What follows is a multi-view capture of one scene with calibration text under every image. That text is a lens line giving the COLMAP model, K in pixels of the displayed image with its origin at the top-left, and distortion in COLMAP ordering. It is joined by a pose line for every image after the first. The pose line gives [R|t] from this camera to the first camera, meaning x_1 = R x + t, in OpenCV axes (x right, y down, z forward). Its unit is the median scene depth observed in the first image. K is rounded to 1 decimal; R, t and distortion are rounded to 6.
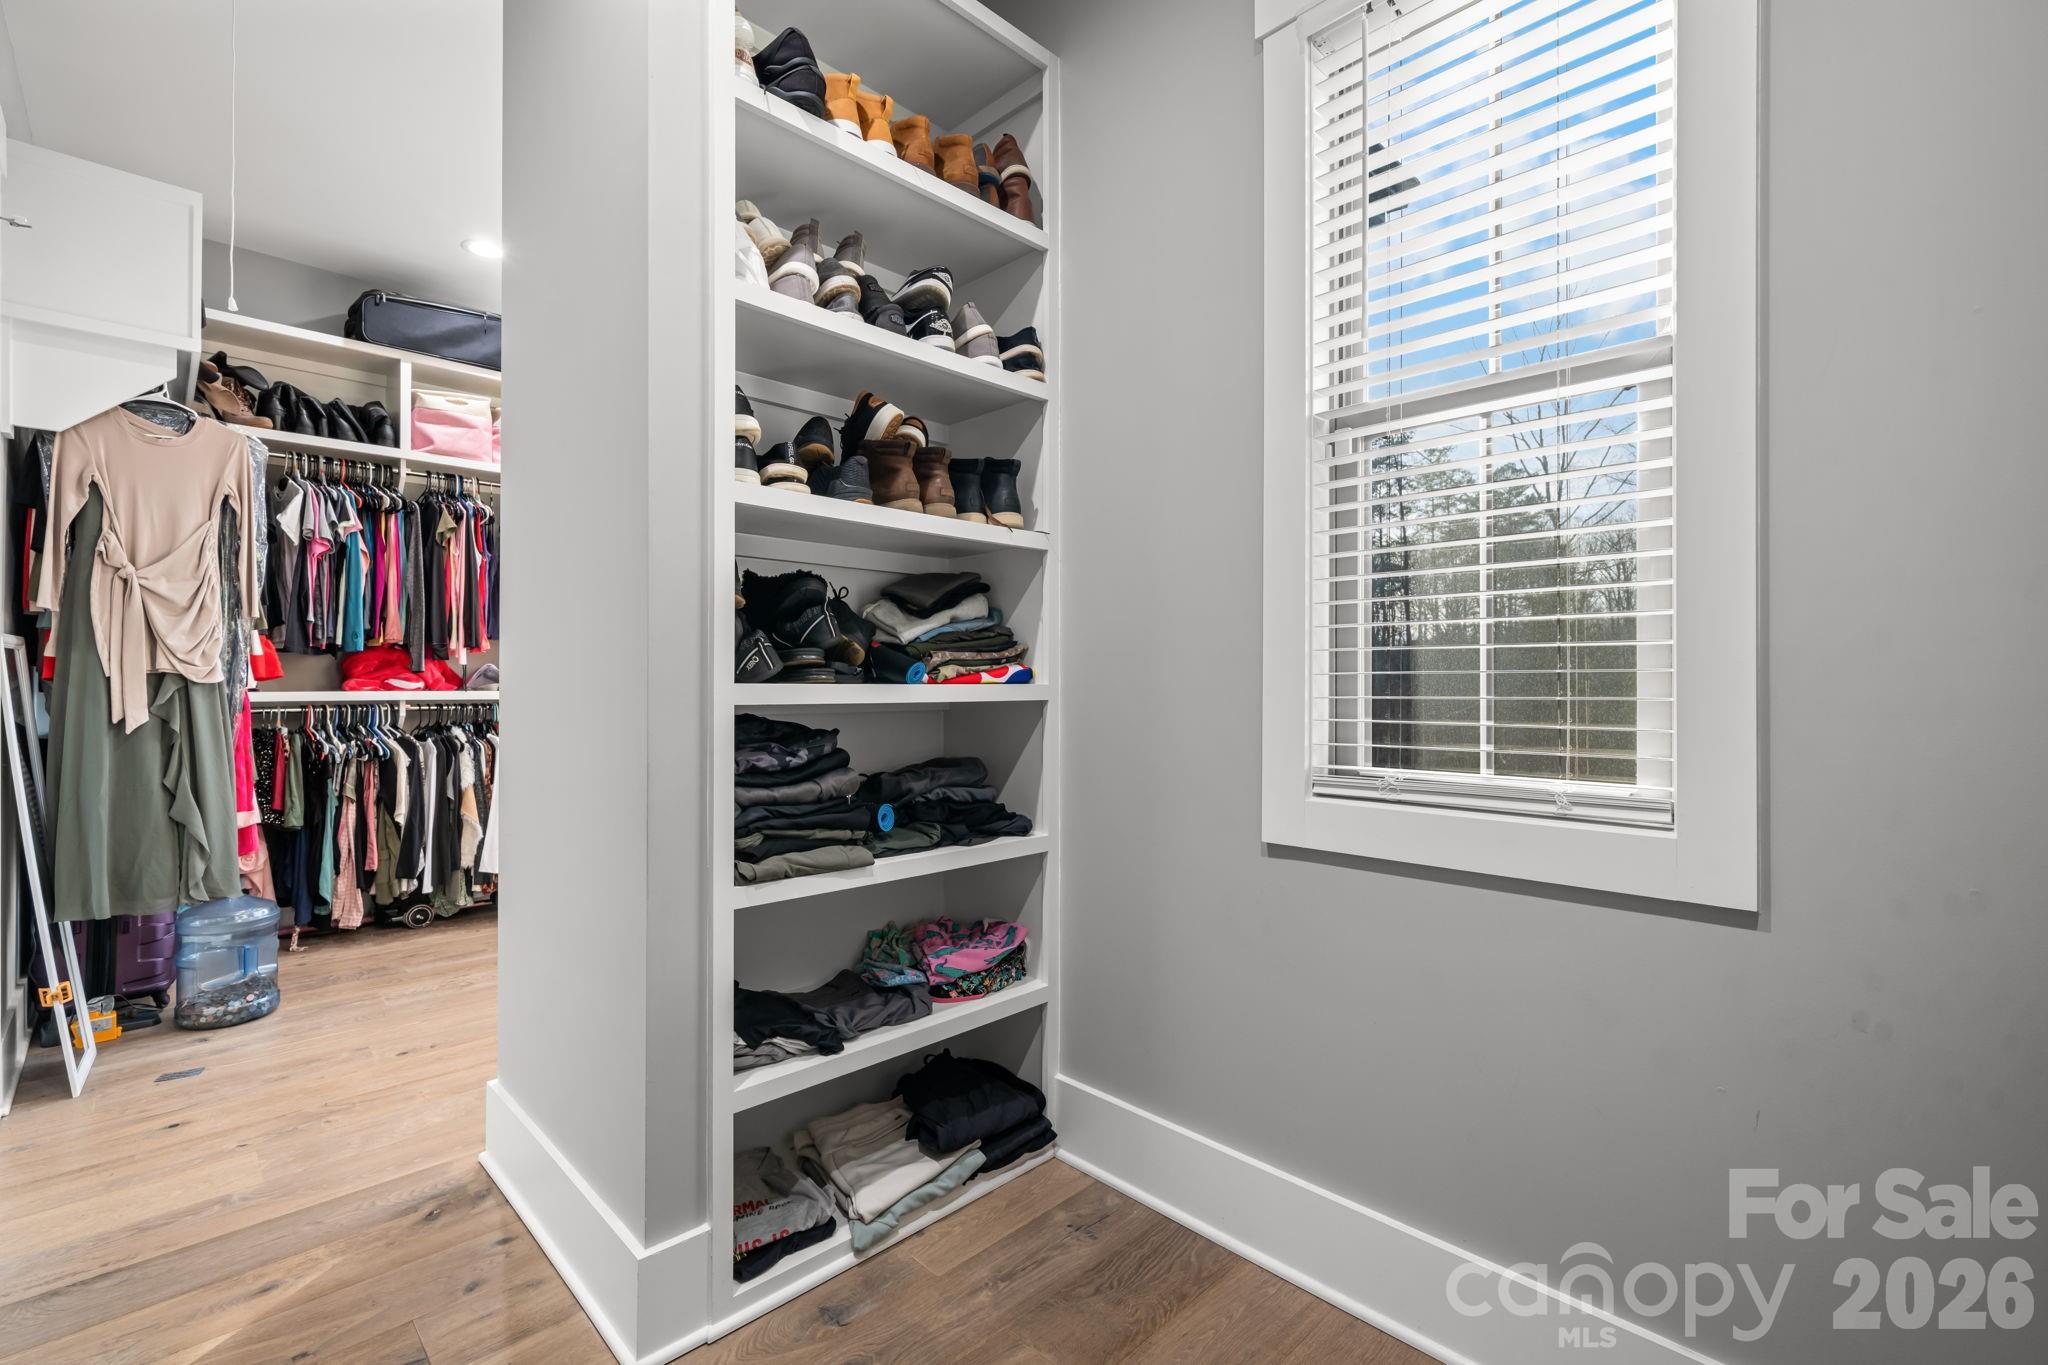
lens RADIAL K [[890.4, 0, 1024.3], [0, 890.4, 674.8], [0, 0, 1]] dist [-0.001693, -0.000204]
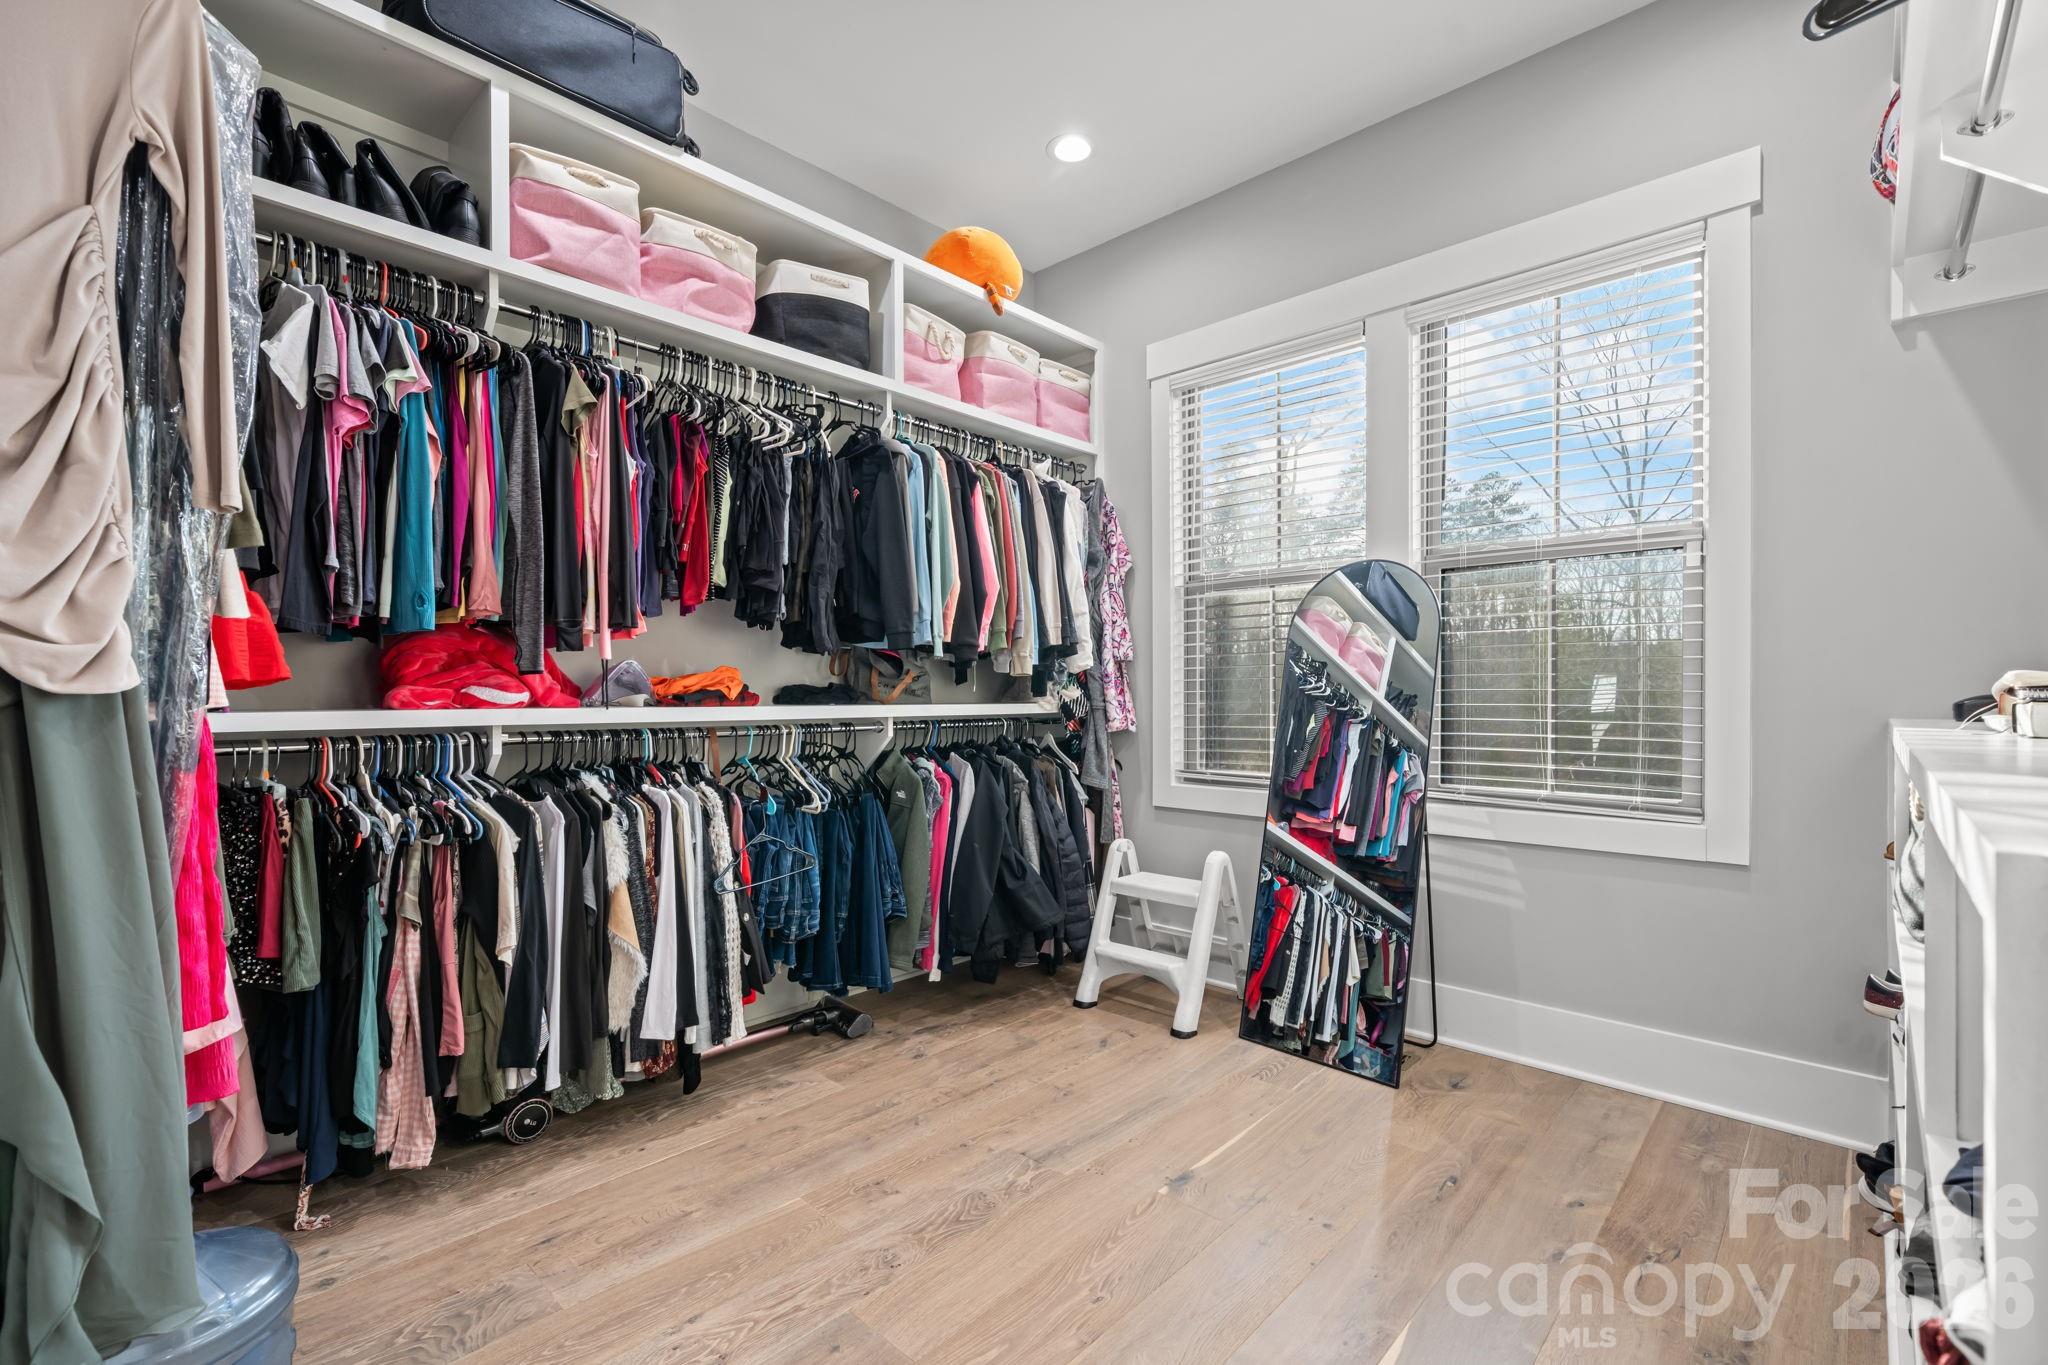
lens RADIAL K [[890.4, 0, 1024.0], [0, 890.4, 694.5], [0, 0, 1]] dist [-0.001693, -0.000204]
pose [[0.999304, -0.003135, 0.037160, -0.417286], [0.002736, 0.999938, 0.010784, 0.004963], [-0.037191, -0.010675, 0.999251, 0.470055]]
